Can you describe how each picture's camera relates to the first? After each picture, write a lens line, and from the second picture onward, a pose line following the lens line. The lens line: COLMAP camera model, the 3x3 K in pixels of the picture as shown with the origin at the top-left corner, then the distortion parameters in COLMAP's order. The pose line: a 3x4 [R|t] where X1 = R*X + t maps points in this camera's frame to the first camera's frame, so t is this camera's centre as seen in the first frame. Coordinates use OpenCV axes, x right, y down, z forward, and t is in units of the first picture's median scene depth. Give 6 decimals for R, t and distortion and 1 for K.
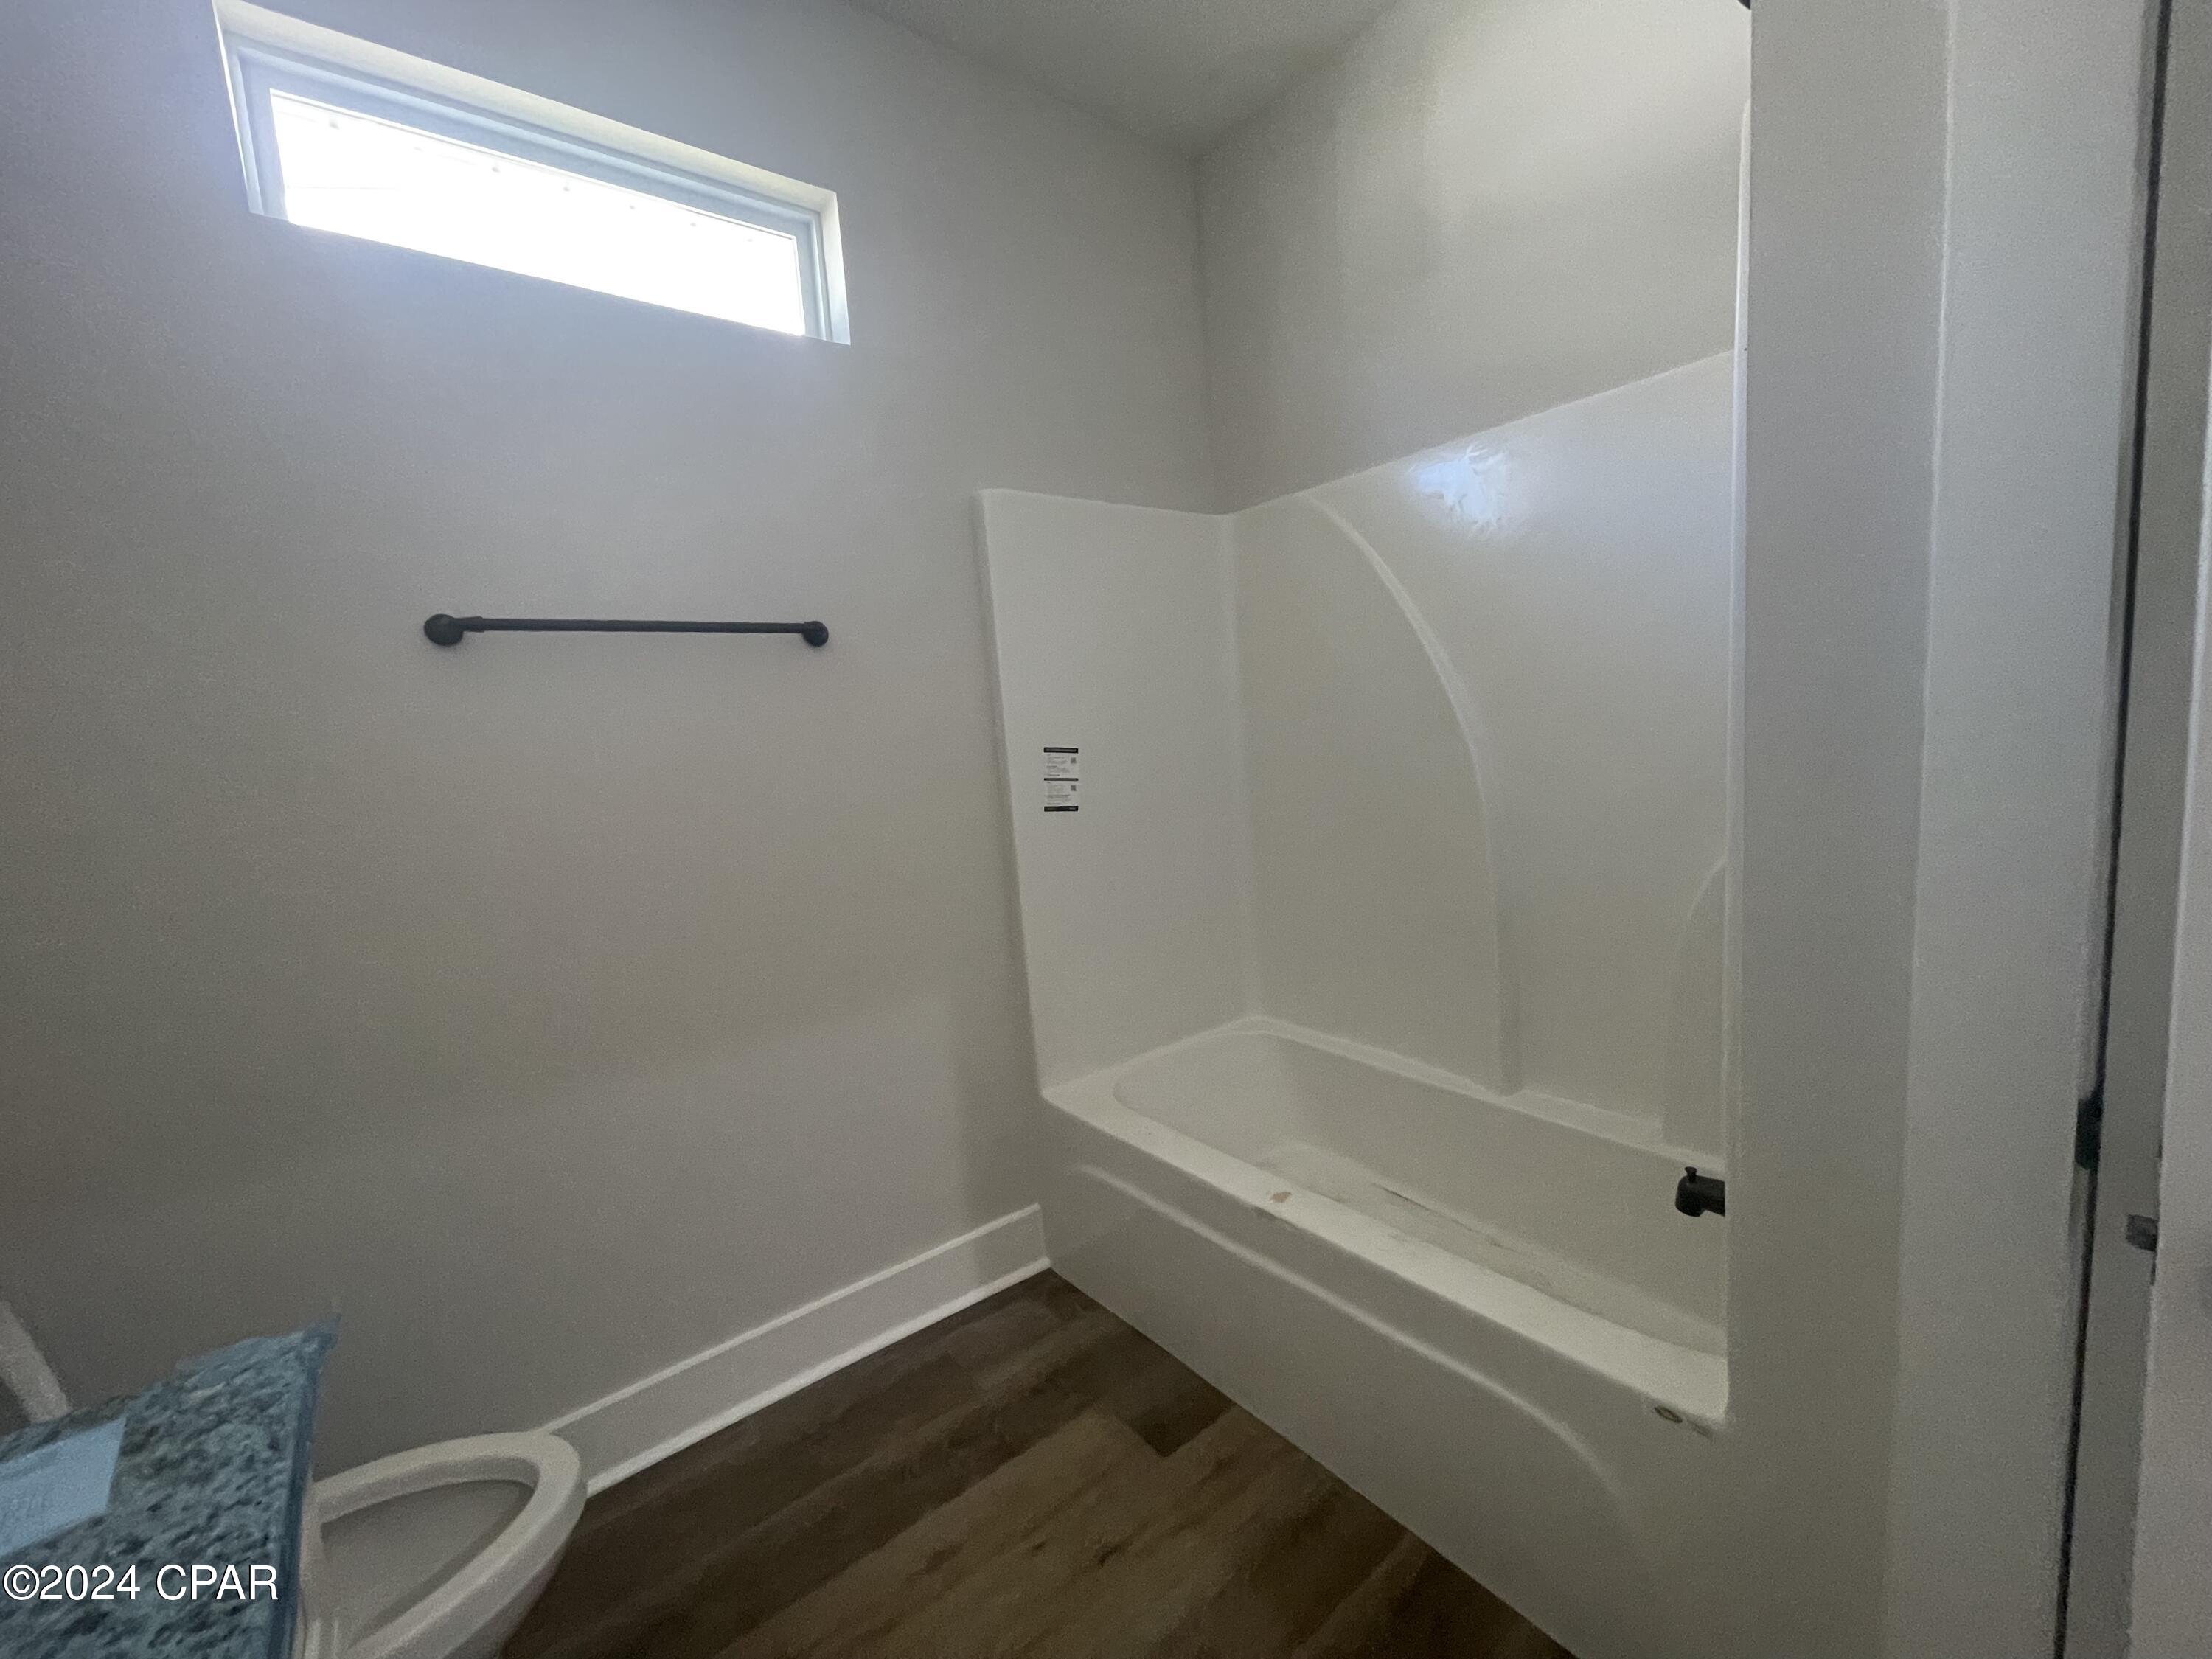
lens RADIAL K [[880.1, 0, 1105.2], [0, 880.1, 840.3], [0, 0, 1]] dist [-0.001929, -0.000324]
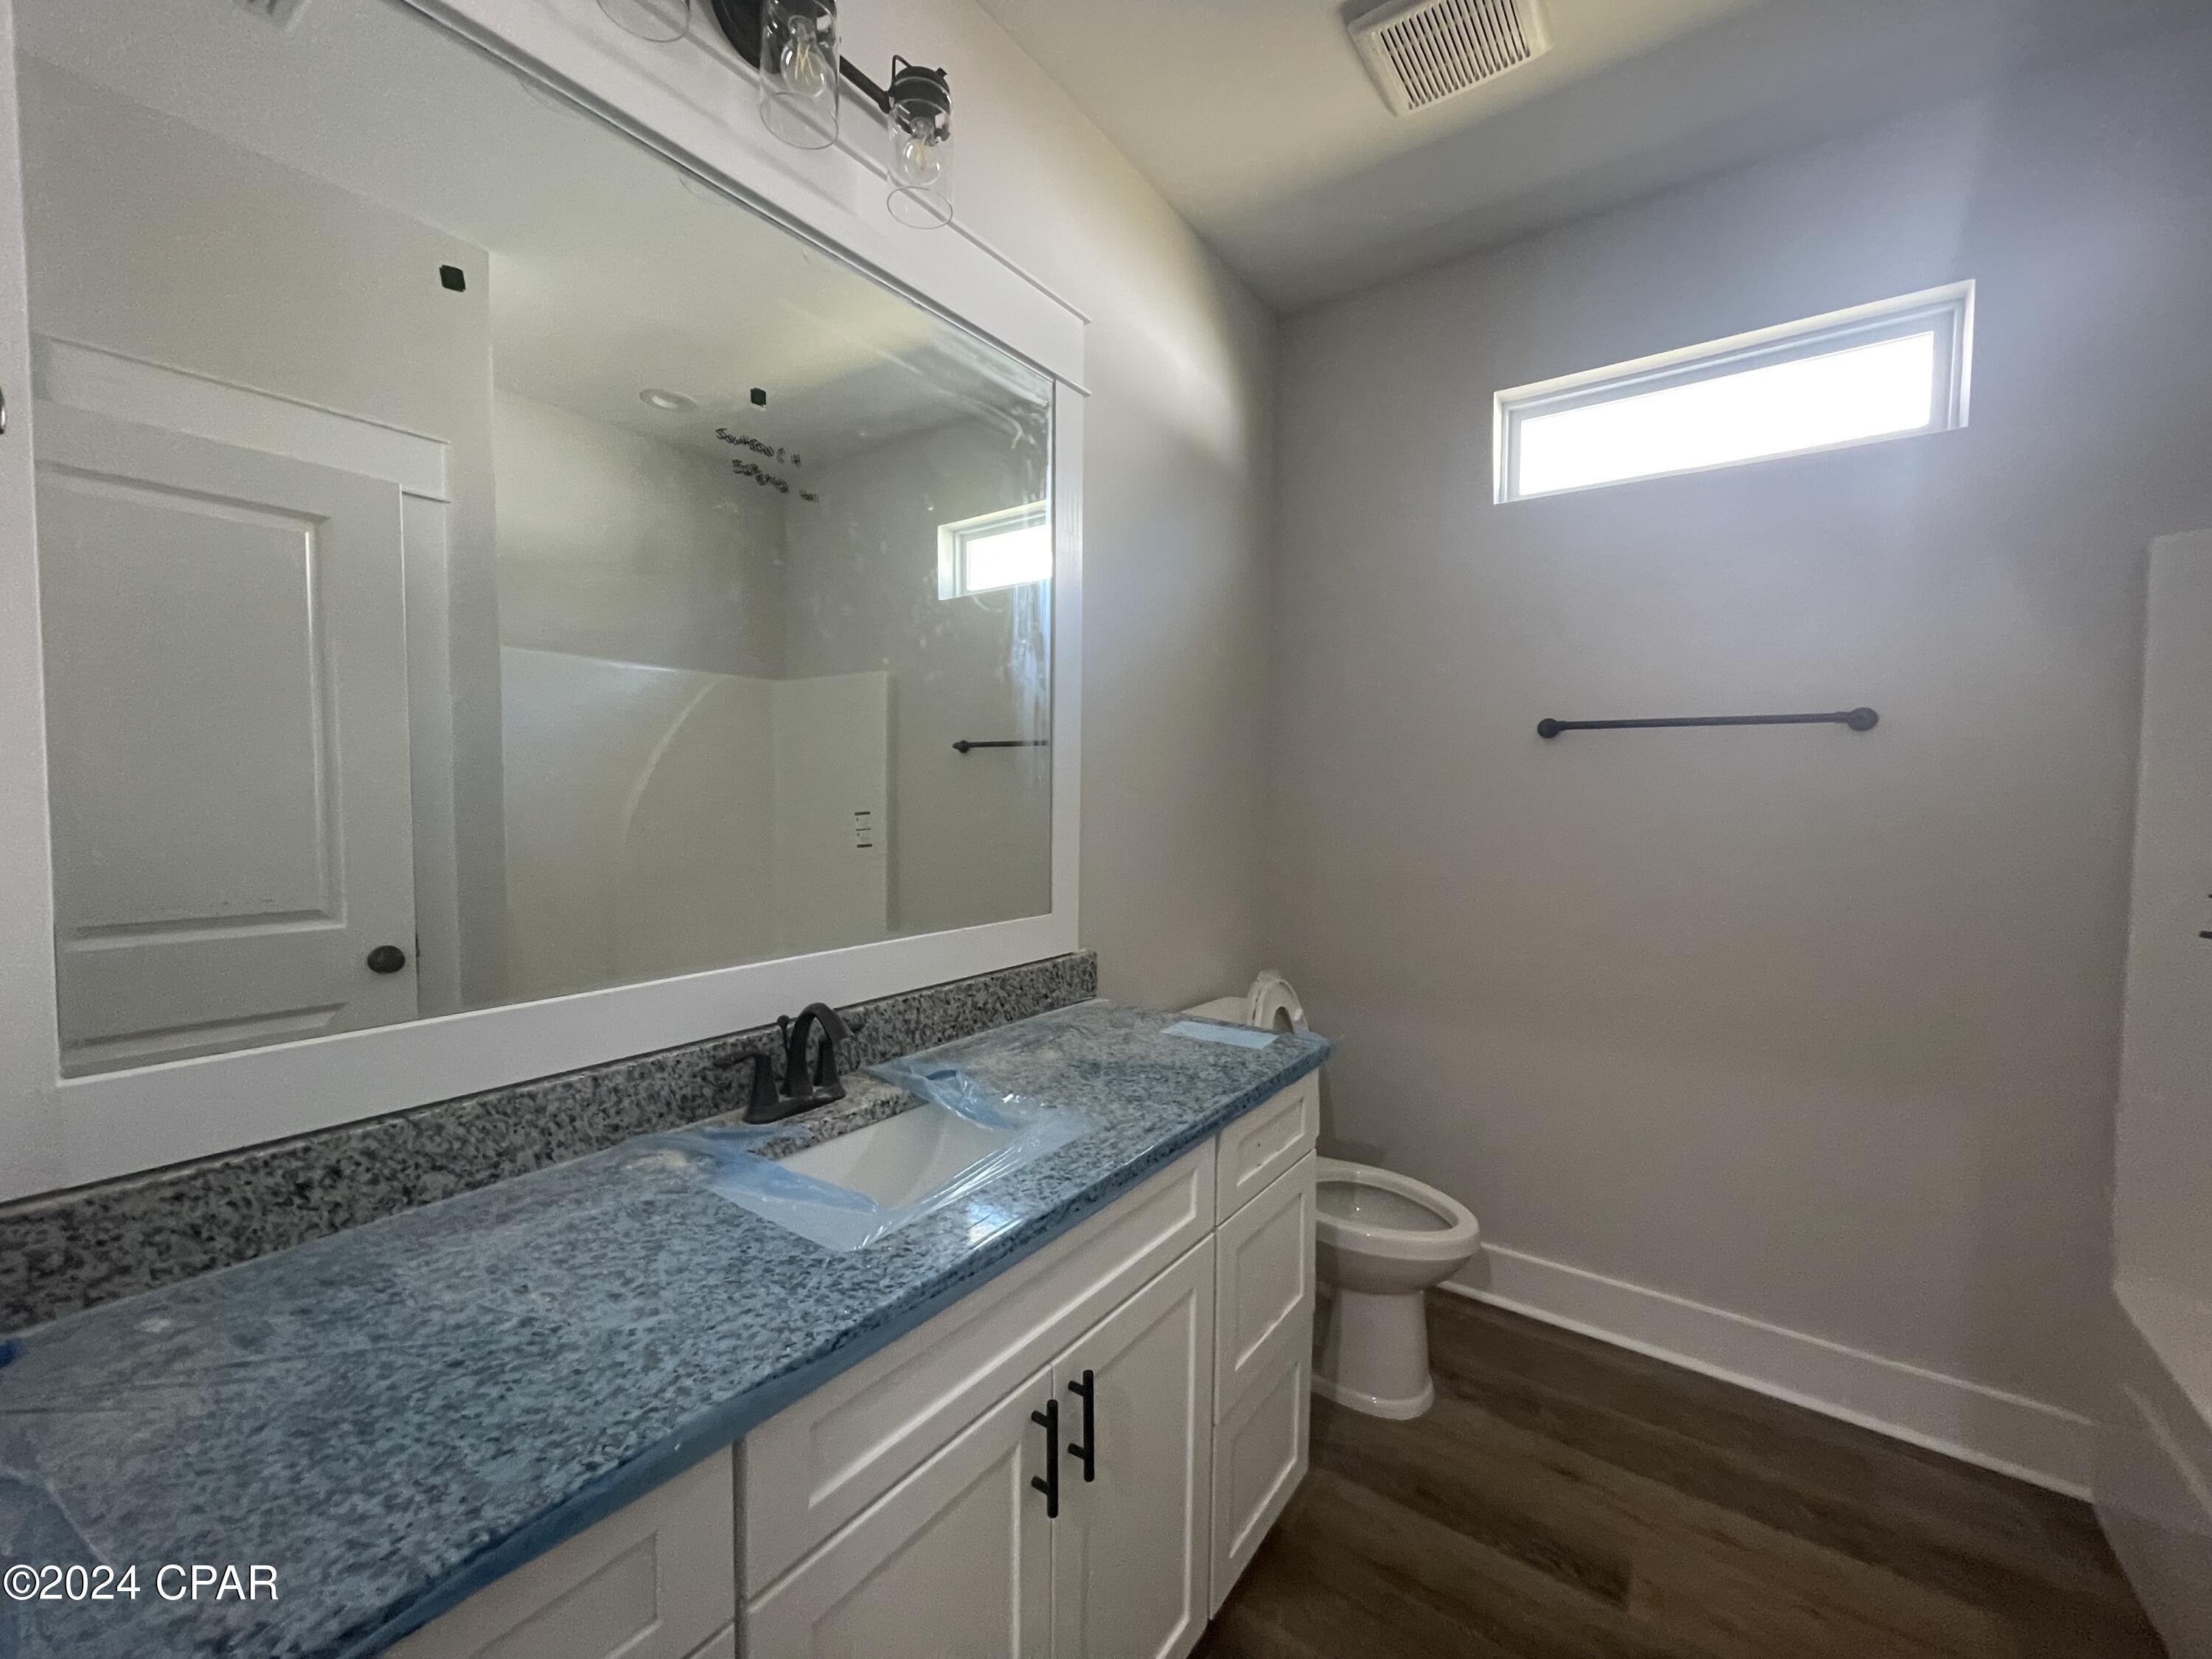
lens RADIAL K [[880.1, 0, 1105.2], [0, 880.1, 840.3], [0, 0, 1]] dist [-0.001929, -0.000324]
pose [[0.268251, 0.122280, -0.955557, 0.444775], [-0.135766, 0.986810, 0.088166, -0.059675], [0.953734, 0.106082, 0.281315, -0.149604]]
